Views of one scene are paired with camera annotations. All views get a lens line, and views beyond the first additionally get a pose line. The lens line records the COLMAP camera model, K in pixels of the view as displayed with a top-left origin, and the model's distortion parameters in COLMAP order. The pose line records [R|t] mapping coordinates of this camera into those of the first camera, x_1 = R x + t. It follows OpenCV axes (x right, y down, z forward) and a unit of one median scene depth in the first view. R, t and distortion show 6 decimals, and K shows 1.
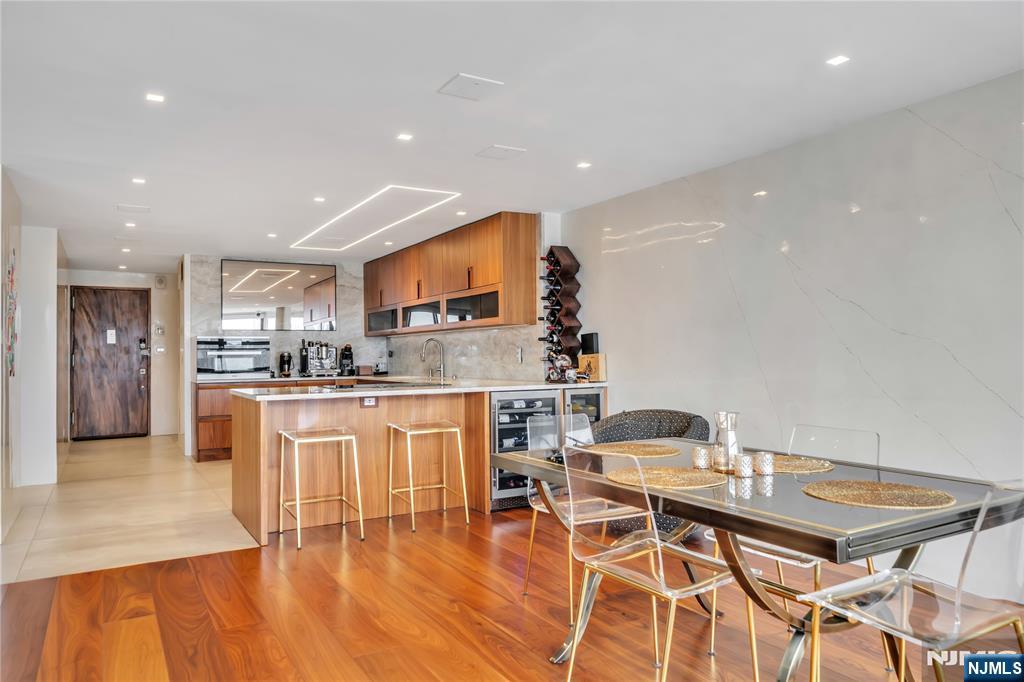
lens RADIAL K [[707.3, 0, 512.0], [0, 707.3, 341.0], [0, 0, 1]] dist [-0.002826, -0.000194]
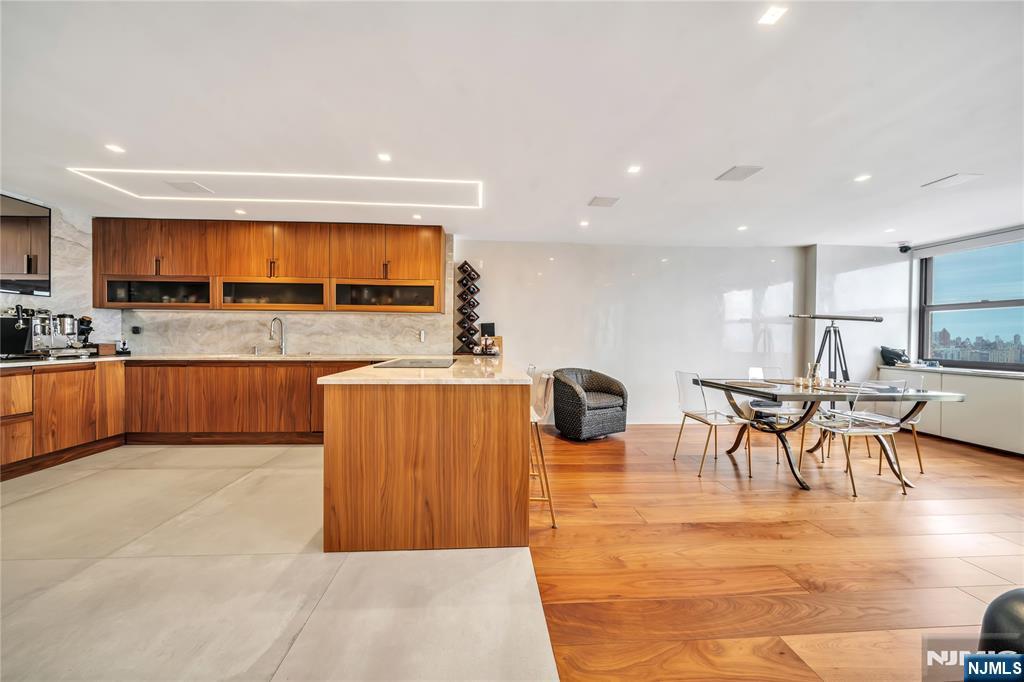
lens RADIAL K [[358.2, 0, 512.0], [0, 358.2, 341.0], [0, 0, 1]] dist [-0.006783, -0.000161]
pose [[0.437961, 0.004921, 0.898981, -0.544585], [-0.031206, 0.999466, 0.009731, 0.019058], [-0.898452, -0.032315, 0.437880, 0.586798]]
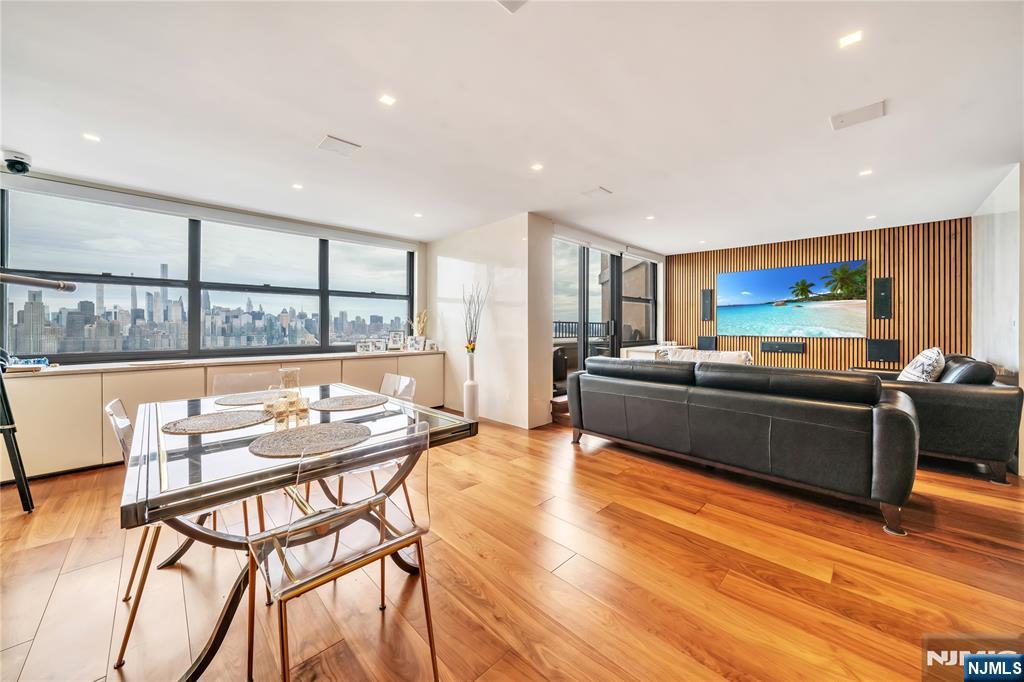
lens RADIAL K [[370.2, 0, 499.2], [0, 370.2, 326.6], [0, 0, 1]] dist [-0.000938, -0.000099]
pose [[-0.974803, 0.012874, -0.222696, 0.027387], [0.016914, 0.999725, -0.016245, 0.016966], [0.222425, -0.019603, -0.974753, 0.740094]]
